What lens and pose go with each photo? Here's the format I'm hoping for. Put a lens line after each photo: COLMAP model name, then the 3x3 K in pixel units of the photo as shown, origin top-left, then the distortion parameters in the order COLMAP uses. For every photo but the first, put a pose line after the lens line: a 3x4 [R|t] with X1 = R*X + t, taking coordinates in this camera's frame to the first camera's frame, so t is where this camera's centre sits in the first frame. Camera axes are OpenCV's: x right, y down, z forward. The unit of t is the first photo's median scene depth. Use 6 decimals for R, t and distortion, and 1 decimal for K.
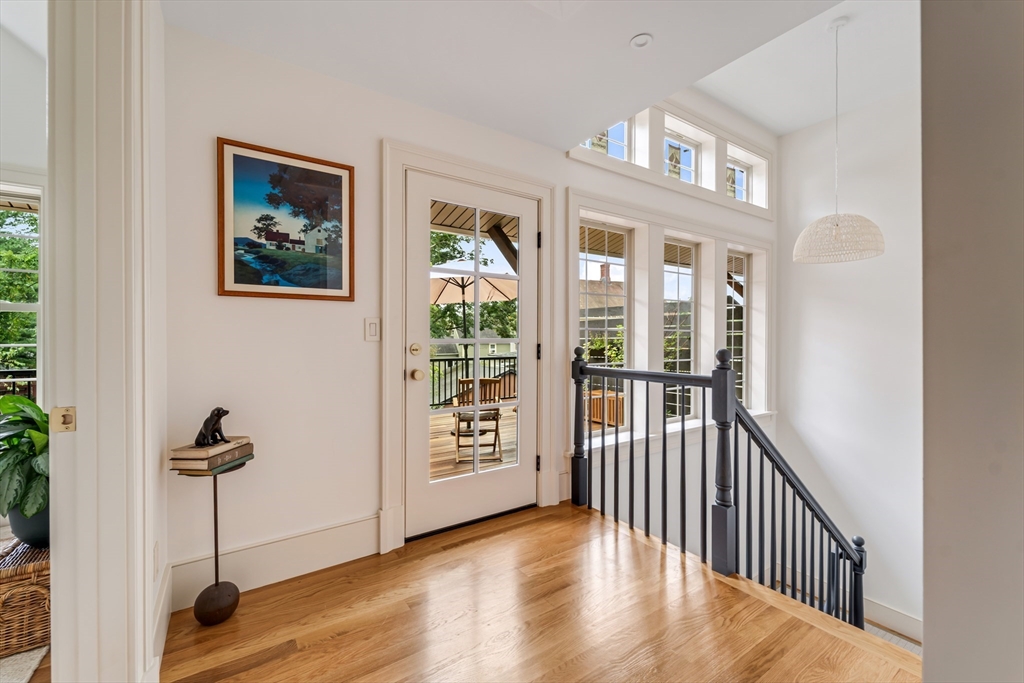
lens RADIAL K [[419.6, 0, 512.0], [0, 419.6, 341.5], [0, 0, 1]] dist [-0.000363, -0.000181]
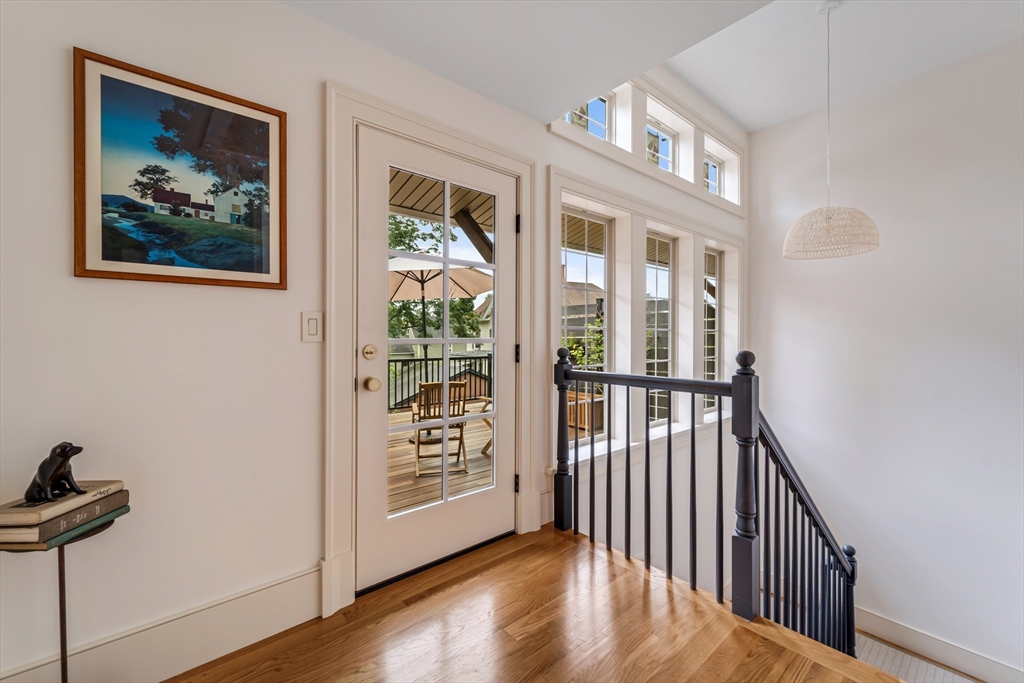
lens RADIAL K [[414.0, 0, 513.2], [0, 414.0, 338.4], [0, 0, 1]] dist [-0.000077, -0.000618]
pose [[0.994169, -0.000527, 0.107837, -0.045861], [0.001040, 0.999988, -0.004705, -0.003365], [-0.107833, 0.004790, 0.994158, 0.198462]]
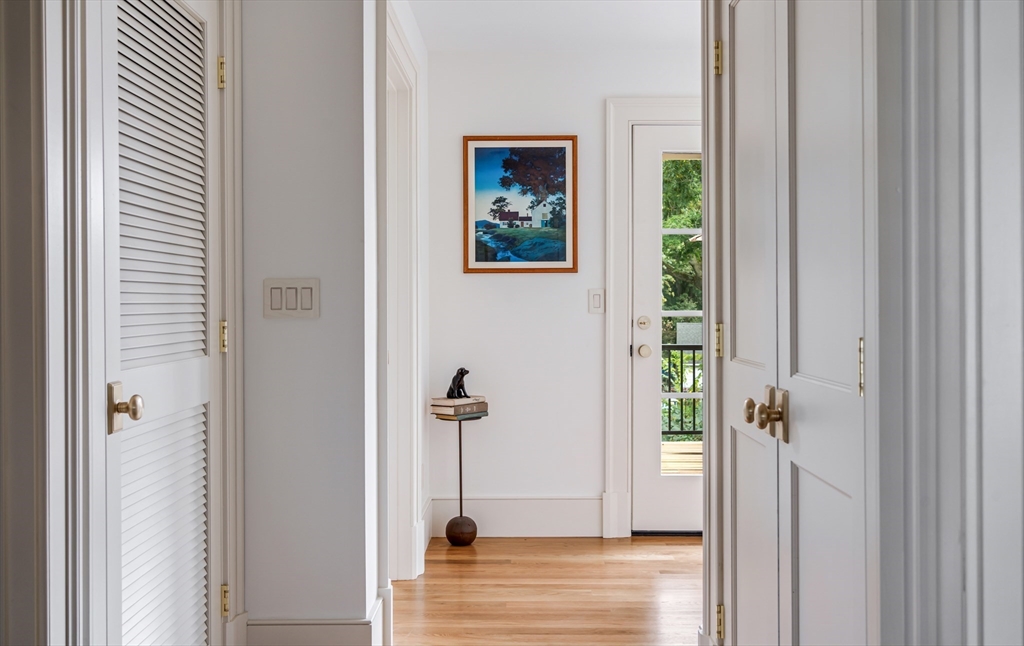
lens RADIAL K [[1177.6, 0, 512.0], [0, 1177.6, 323.0], [0, 0, 1]] dist [0.004466, 0.000531]
pose [[0.817902, 0.006913, -0.575316, 1.016649], [-0.002592, 0.999962, 0.008332, -0.000551], [0.575351, -0.005323, 0.817889, -1.256454]]
